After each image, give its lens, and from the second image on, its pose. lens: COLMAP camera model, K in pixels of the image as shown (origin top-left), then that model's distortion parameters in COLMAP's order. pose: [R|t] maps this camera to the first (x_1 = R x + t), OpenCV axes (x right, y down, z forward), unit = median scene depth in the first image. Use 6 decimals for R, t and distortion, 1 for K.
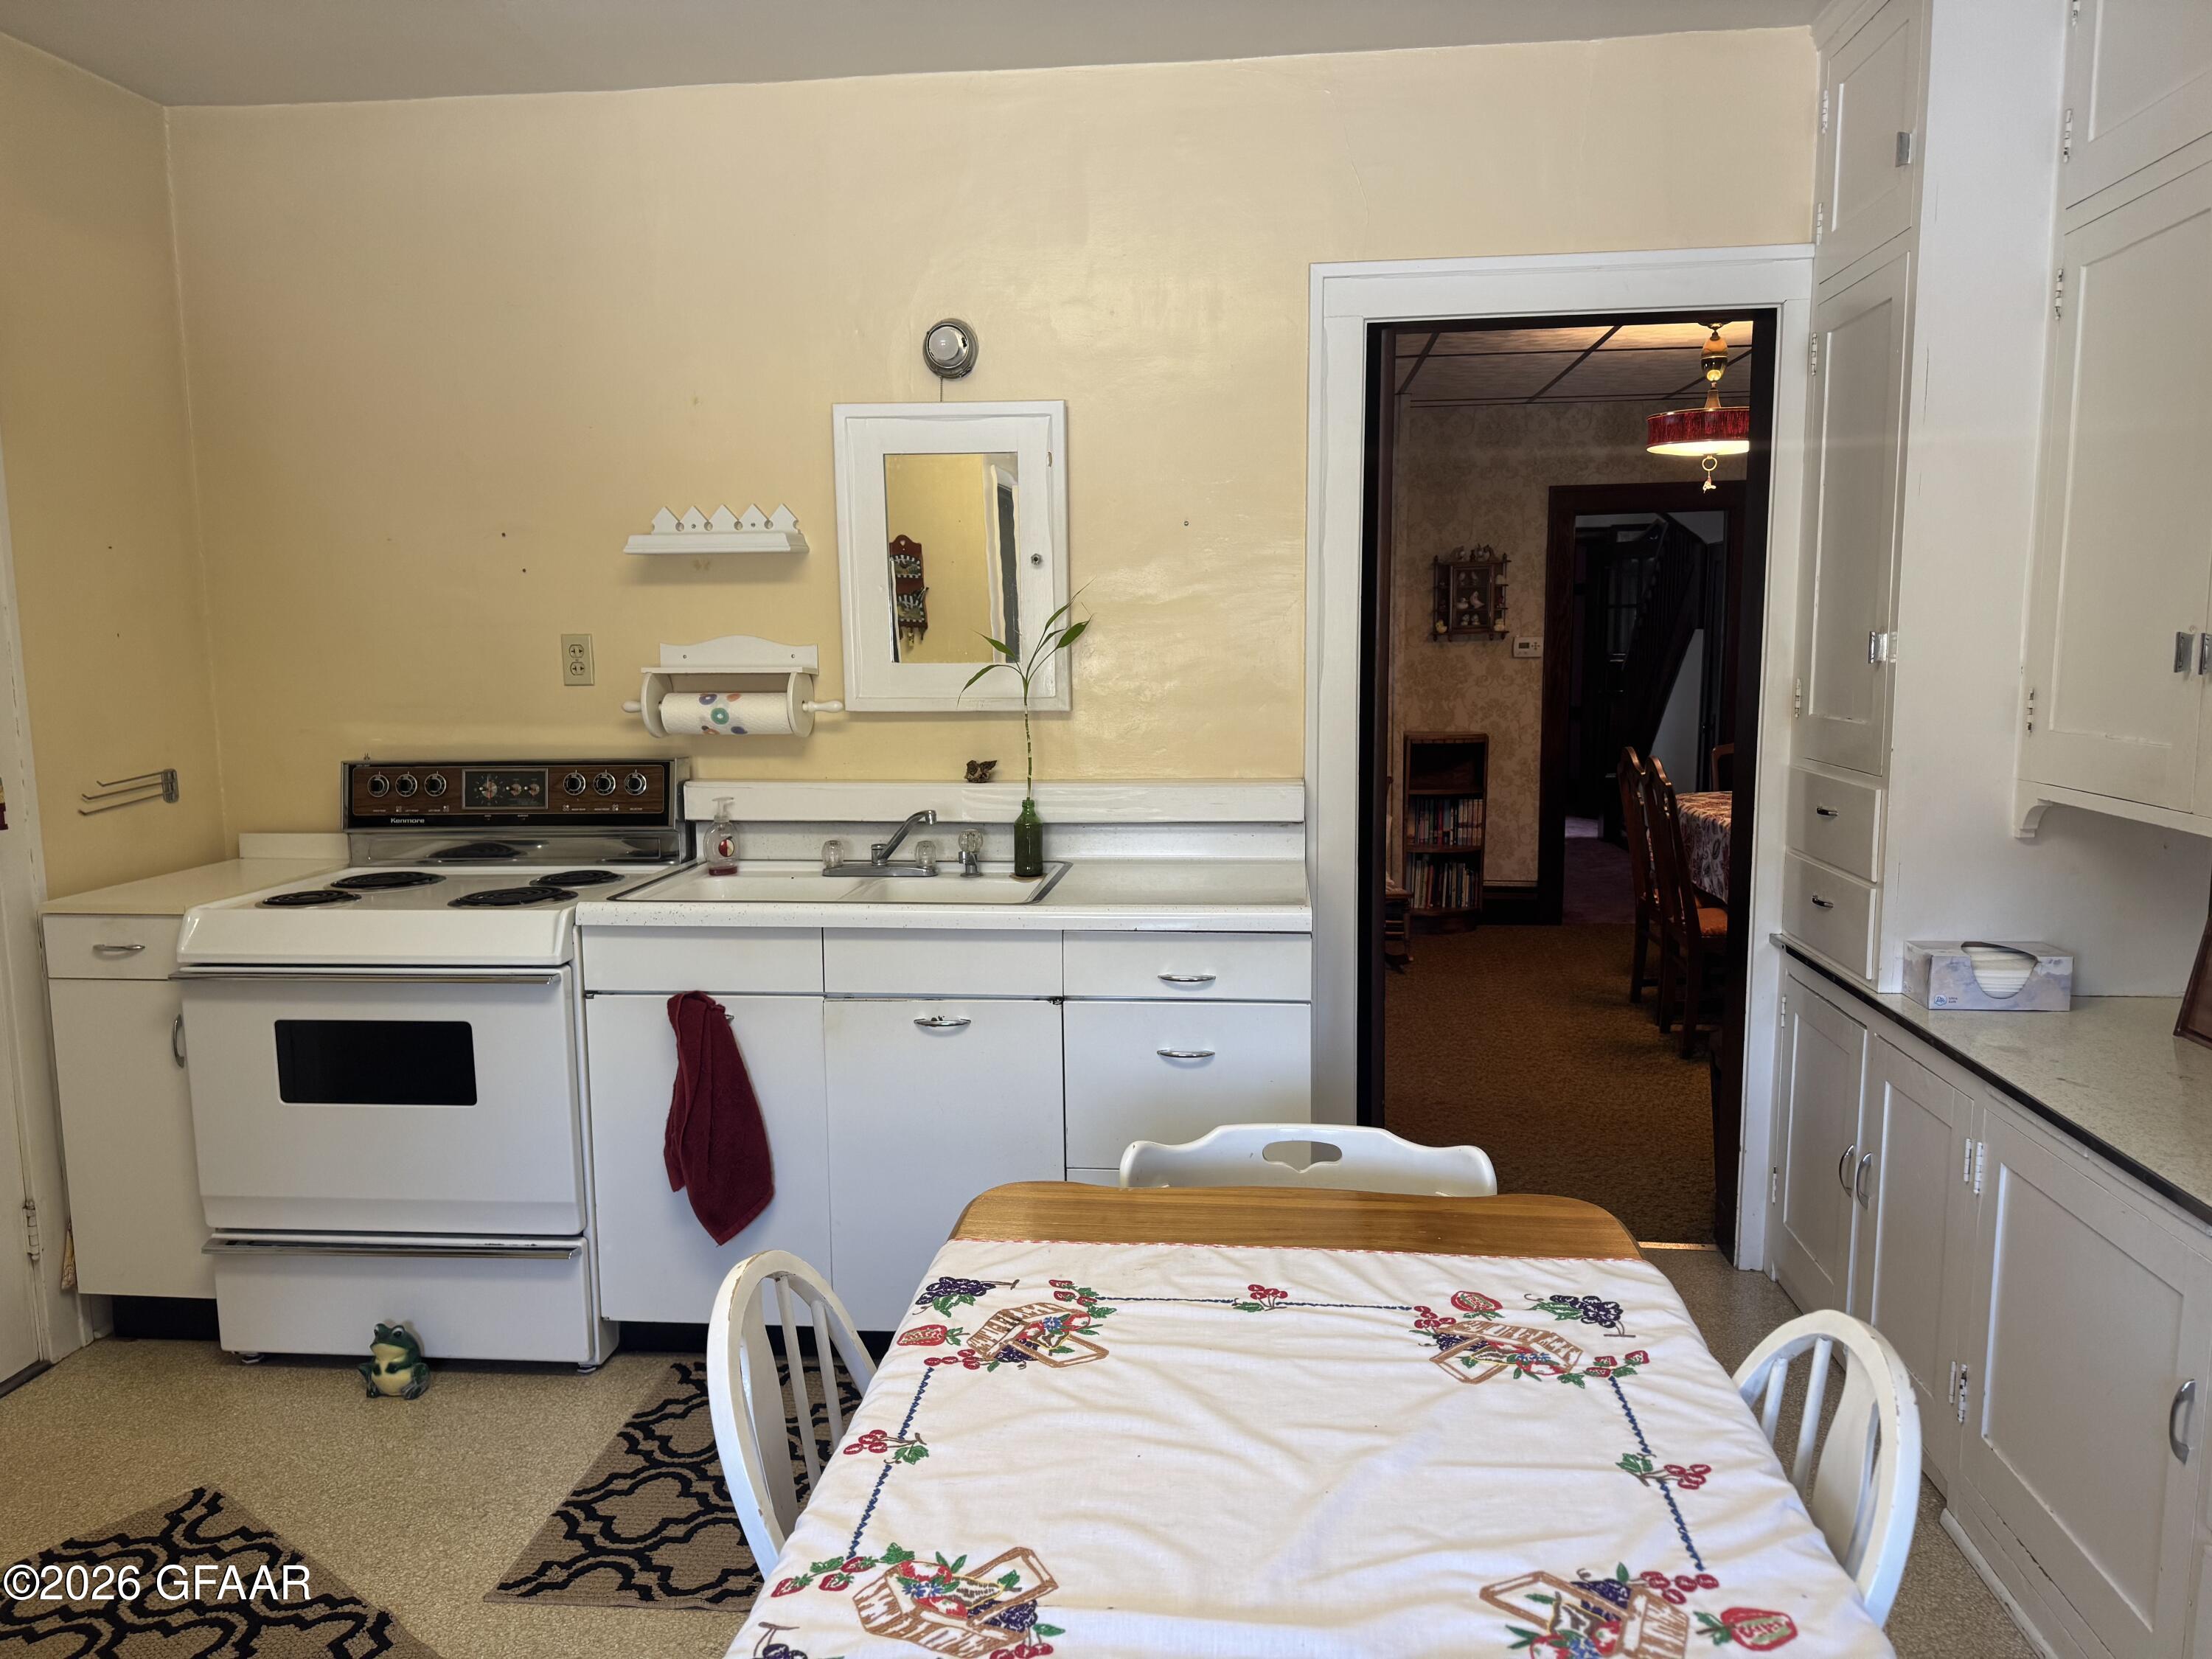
lens RADIAL K [[1540.7, 0, 1108.0], [0, 1540.7, 840.1], [0, 0, 1]] dist [0.143551, -0.206275]
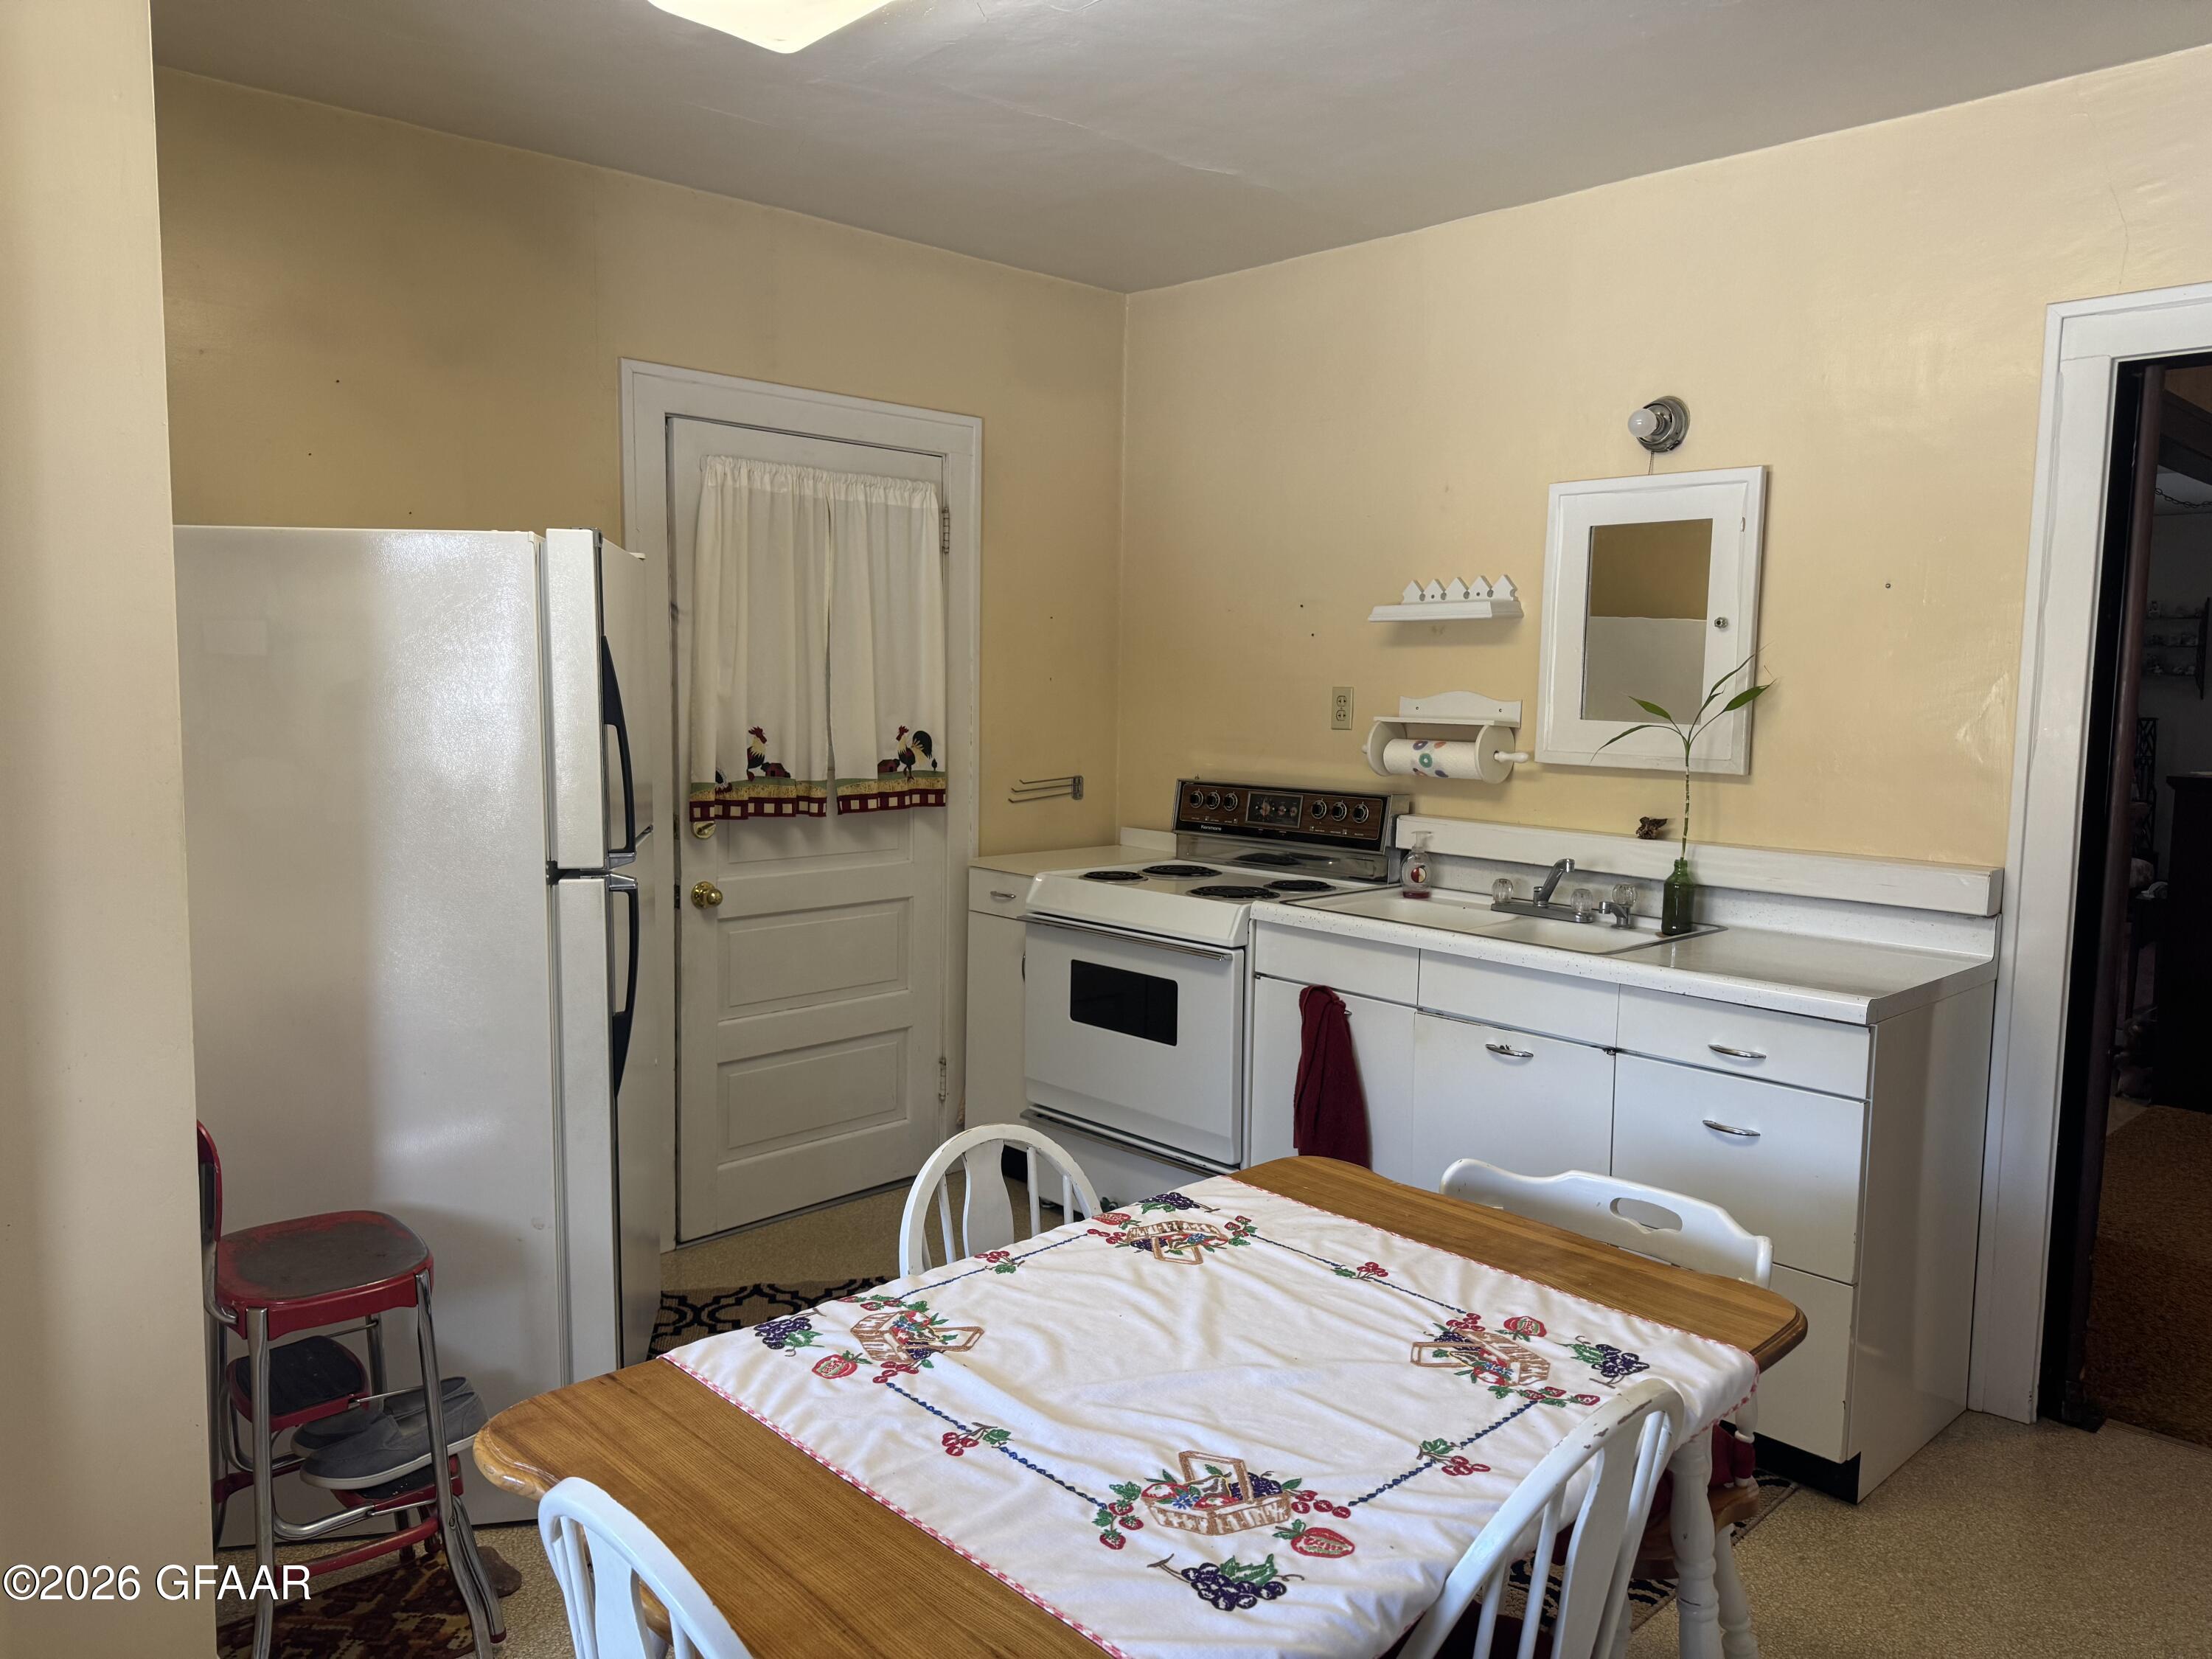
lens RADIAL K [[1532.4, 0, 1108.1], [0, 1532.4, 820.2], [0, 0, 1]] dist [0.116351, -0.160645]
pose [[0.757530, 0.086512, -0.647043, 0.354011], [-0.113535, 0.993534, -0.000083, -0.010385], [0.642852, 0.073525, 0.762454, -0.016999]]
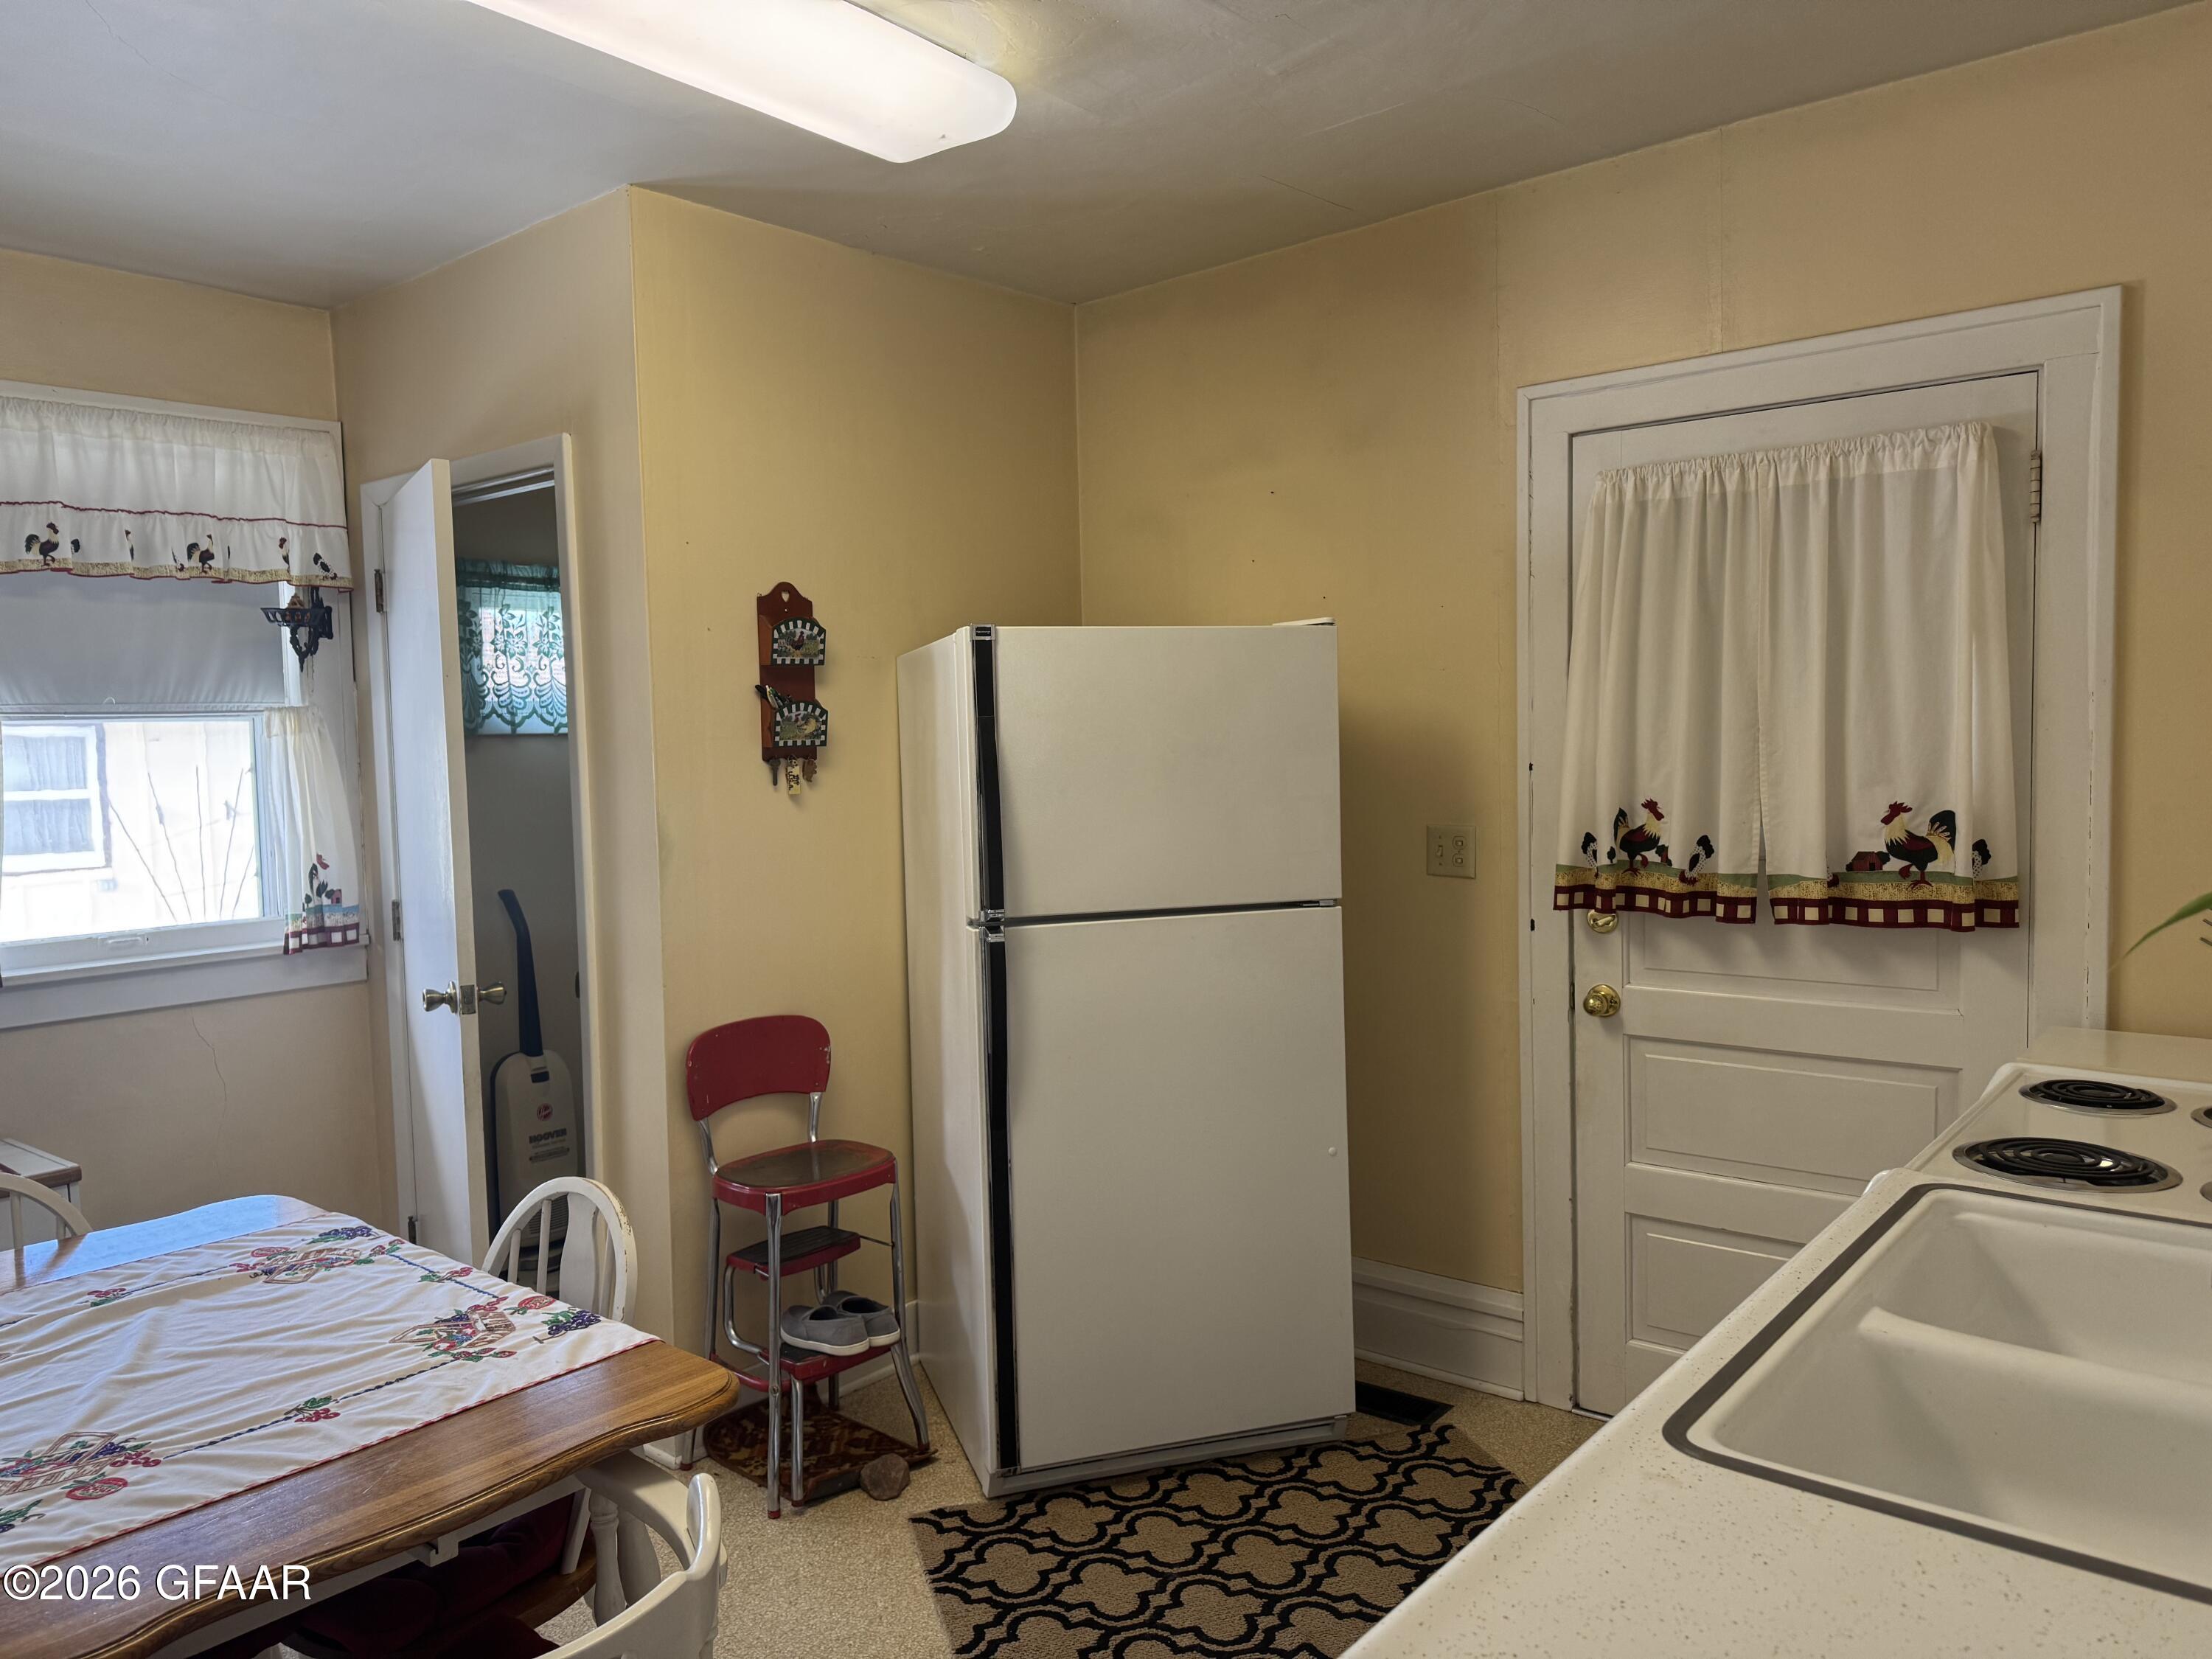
lens RADIAL K [[1572.0, 0, 1106.0], [0, 1572.0, 829.5], [0, 0, 1]] dist [-0.003837, -0.001795]
pose [[-0.558526, 0.078453, -0.825769, 0.343037], [-0.079987, 0.985784, 0.147756, -0.158157], [0.825622, 0.148577, -0.544310, 1.036653]]
